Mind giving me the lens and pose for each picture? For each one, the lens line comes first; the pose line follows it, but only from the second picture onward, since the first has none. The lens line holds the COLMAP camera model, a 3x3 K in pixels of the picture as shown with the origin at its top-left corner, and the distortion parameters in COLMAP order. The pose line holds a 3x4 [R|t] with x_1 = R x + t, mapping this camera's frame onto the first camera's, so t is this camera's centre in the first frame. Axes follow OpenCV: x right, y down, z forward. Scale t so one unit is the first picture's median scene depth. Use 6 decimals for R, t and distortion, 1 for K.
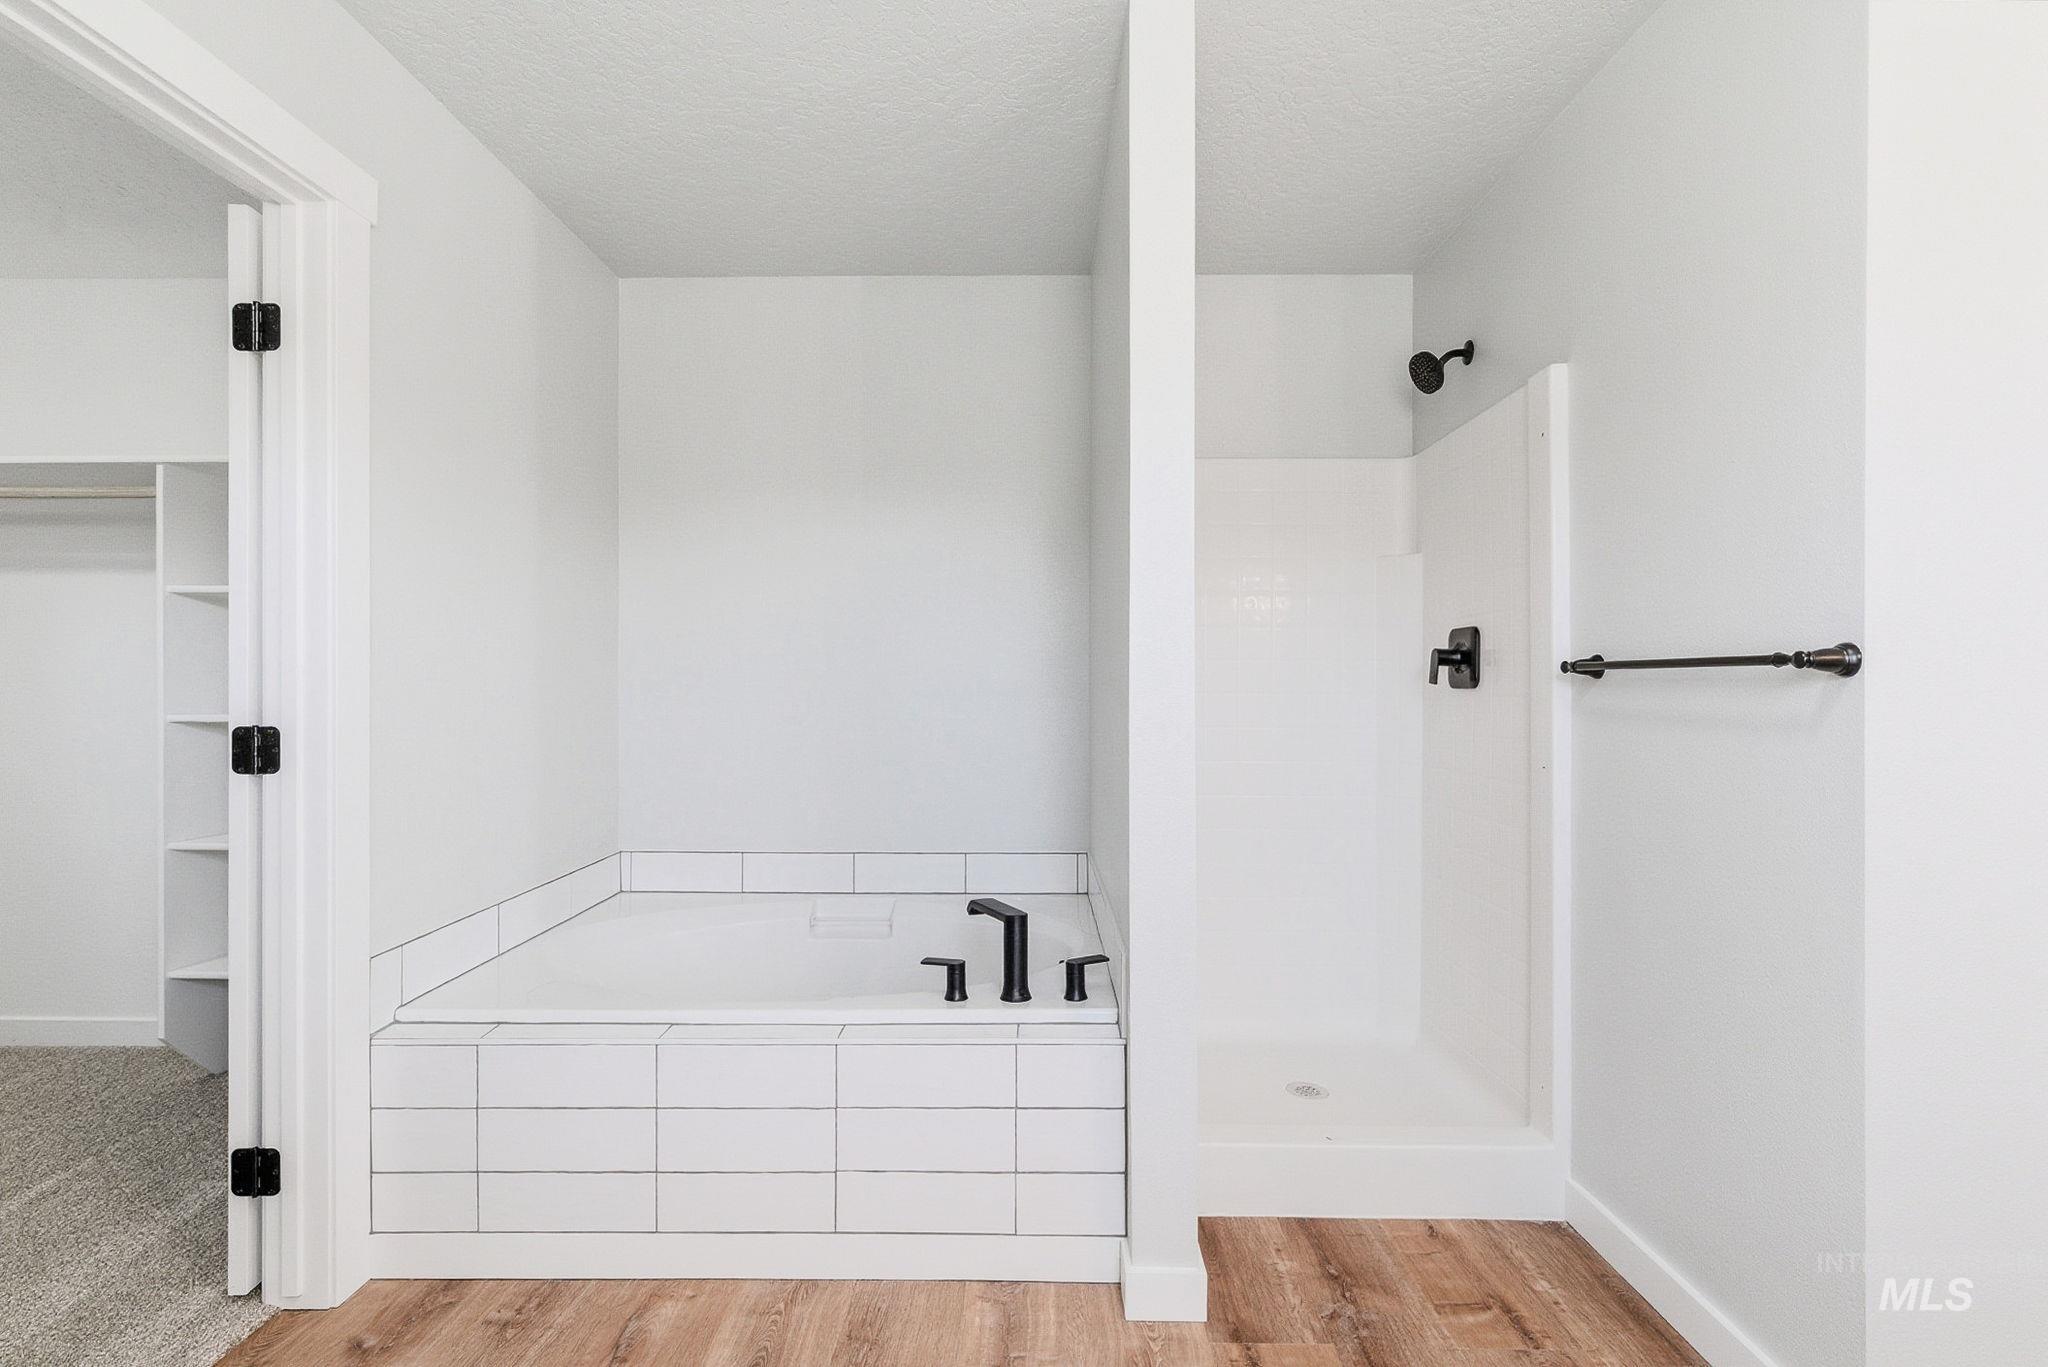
lens RADIAL K [[929.9, 0, 1028.8], [0, 929.9, 682.1], [0, 0, 1]] dist [0.000261, -0.000983]
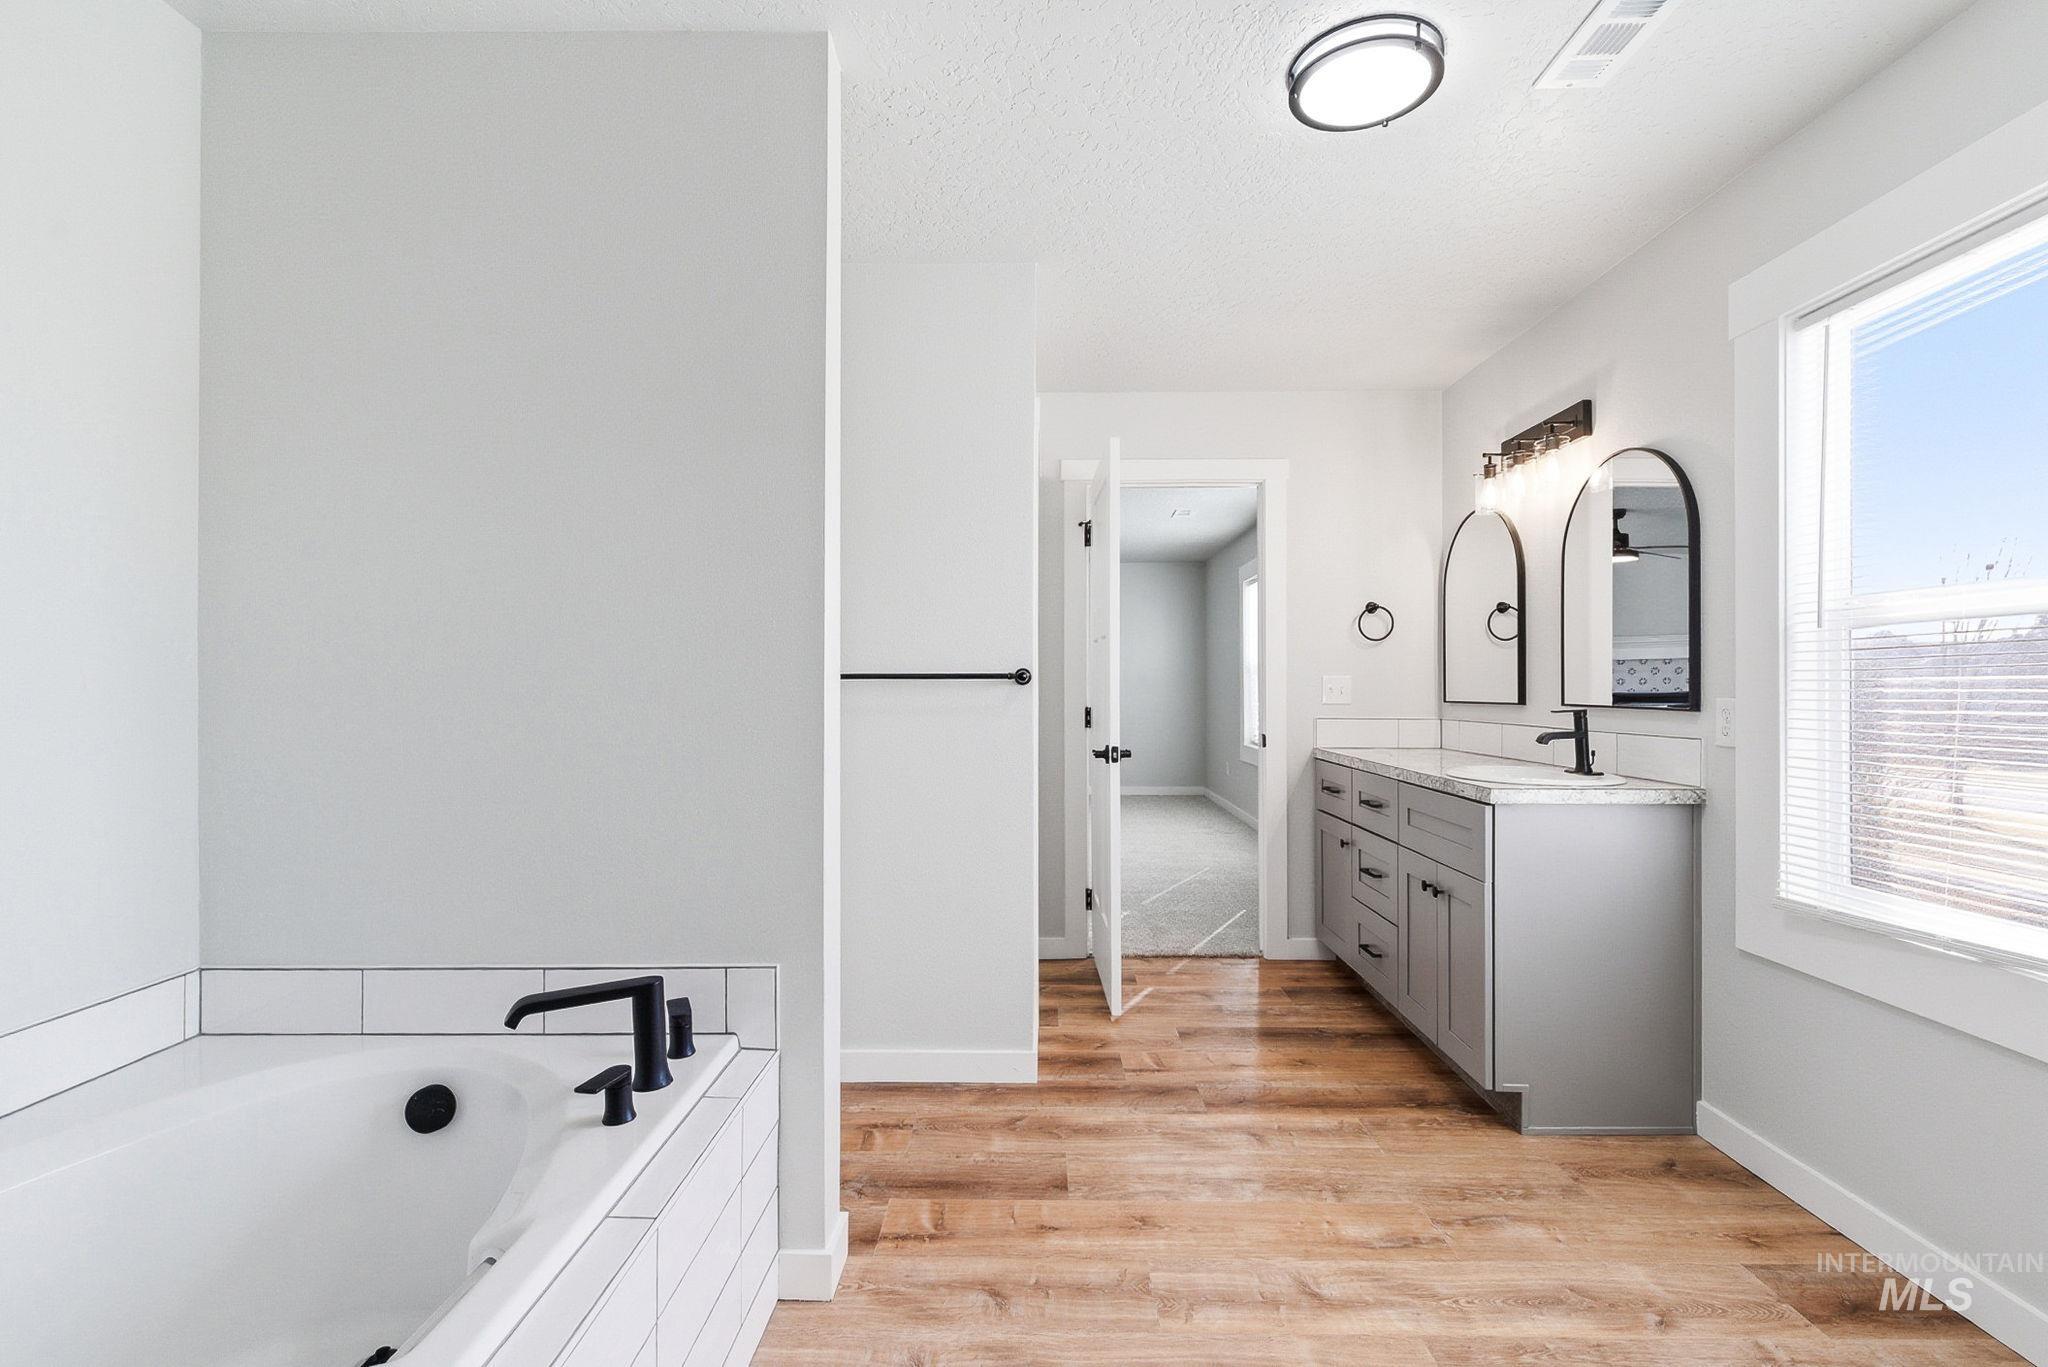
lens RADIAL K [[929.9, 0, 1028.8], [0, 929.9, 682.1], [0, 0, 1]] dist [0.000261, -0.000983]
pose [[-0.004939, 0.007012, 0.999963, -0.951037], [-0.003646, 0.999969, -0.007030, 0.001417], [-0.999981, -0.003680, -0.004913, 0.796813]]
